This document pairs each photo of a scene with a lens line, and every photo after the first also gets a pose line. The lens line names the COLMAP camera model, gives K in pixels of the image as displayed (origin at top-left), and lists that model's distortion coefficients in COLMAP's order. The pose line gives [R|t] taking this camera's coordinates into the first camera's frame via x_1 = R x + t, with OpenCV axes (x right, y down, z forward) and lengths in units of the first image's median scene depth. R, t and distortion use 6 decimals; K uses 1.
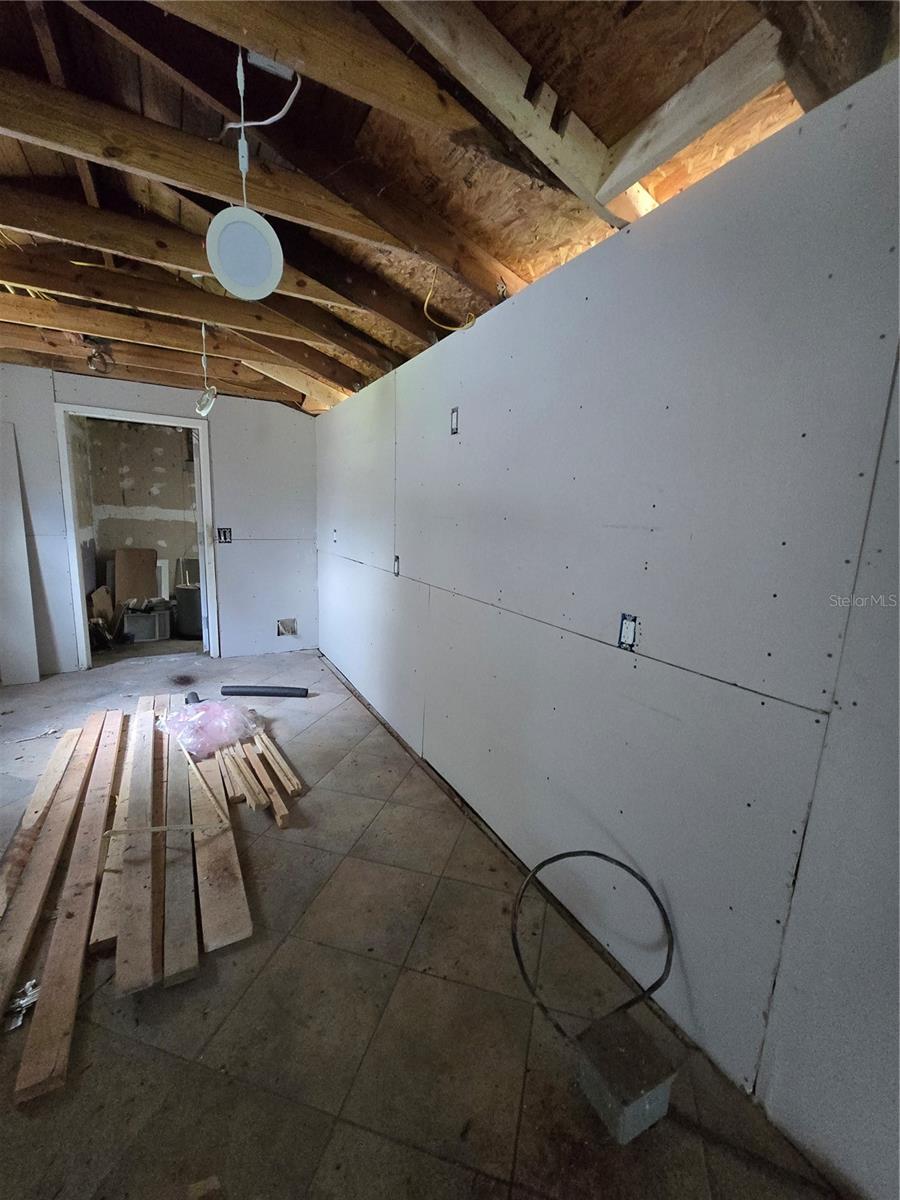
lens RADIAL K [[498.1, 0, 459.7], [0, 498.1, 597.2], [0, 0, 1]] dist [-0.002539, 0.000895]
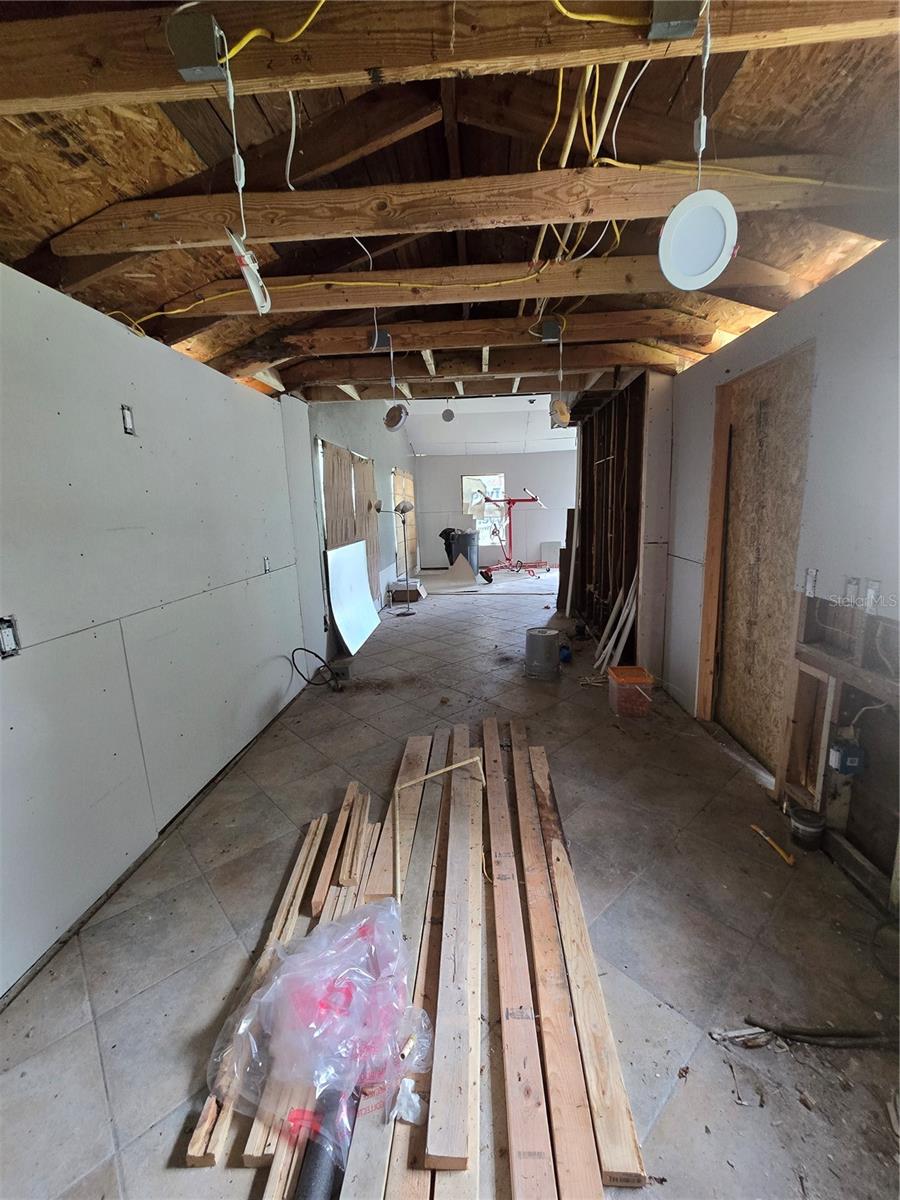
lens RADIAL K [[498.1, 0, 458.9], [0, 498.1, 594.1], [0, 0, 1]] dist [-0.002539, 0.000895]
pose [[-0.848536, -0.102223, 0.519169, -0.923223], [0.087535, 0.940525, 0.328254, -0.273901], [-0.521846, 0.323981, -0.789122, 1.362102]]
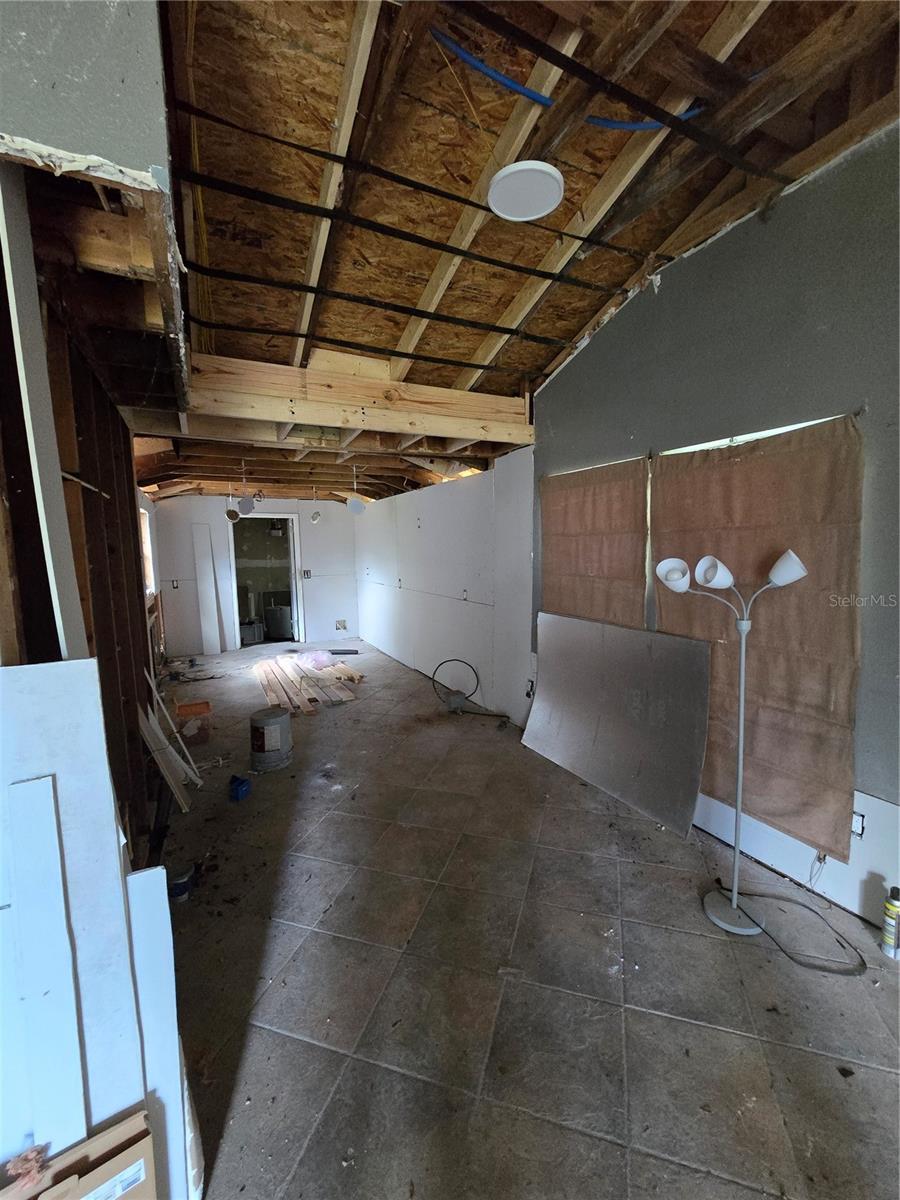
lens RADIAL K [[498.1, 0, 457.7], [0, 498.1, 595.2], [0, 0, 1]] dist [-0.002539, 0.000895]
pose [[0.998094, -0.050862, -0.034953, 0.231148], [0.048580, 0.996812, -0.063289, 0.160123], [0.038061, 0.061470, 0.997383, -1.333491]]
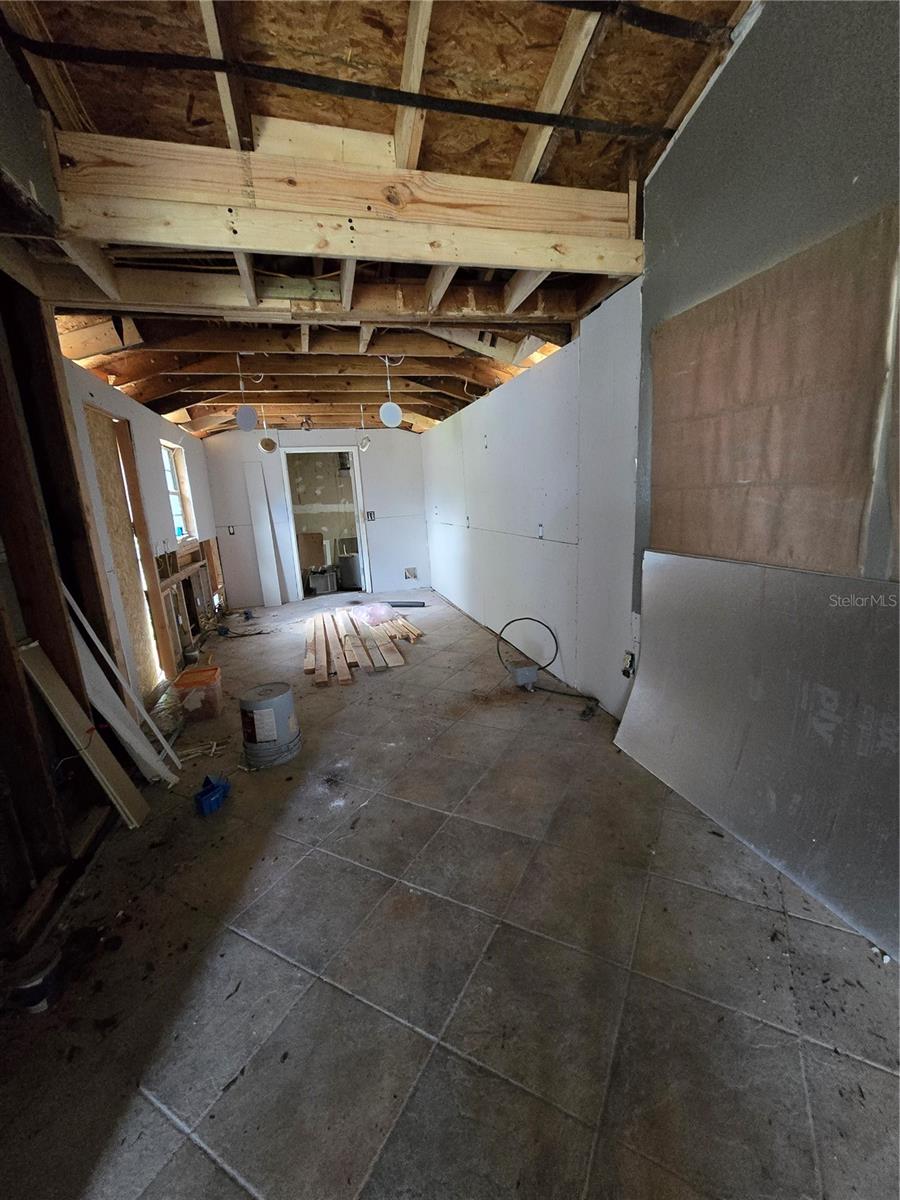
lens RADIAL K [[498.1, 0, 459.9], [0, 498.1, 599.6], [0, 0, 1]] dist [-0.002539, 0.000895]
pose [[0.971320, -0.042934, -0.233870, 0.291181], [0.053587, 0.997786, 0.039388, 0.164252], [0.231661, -0.050791, 0.971470, -0.863632]]
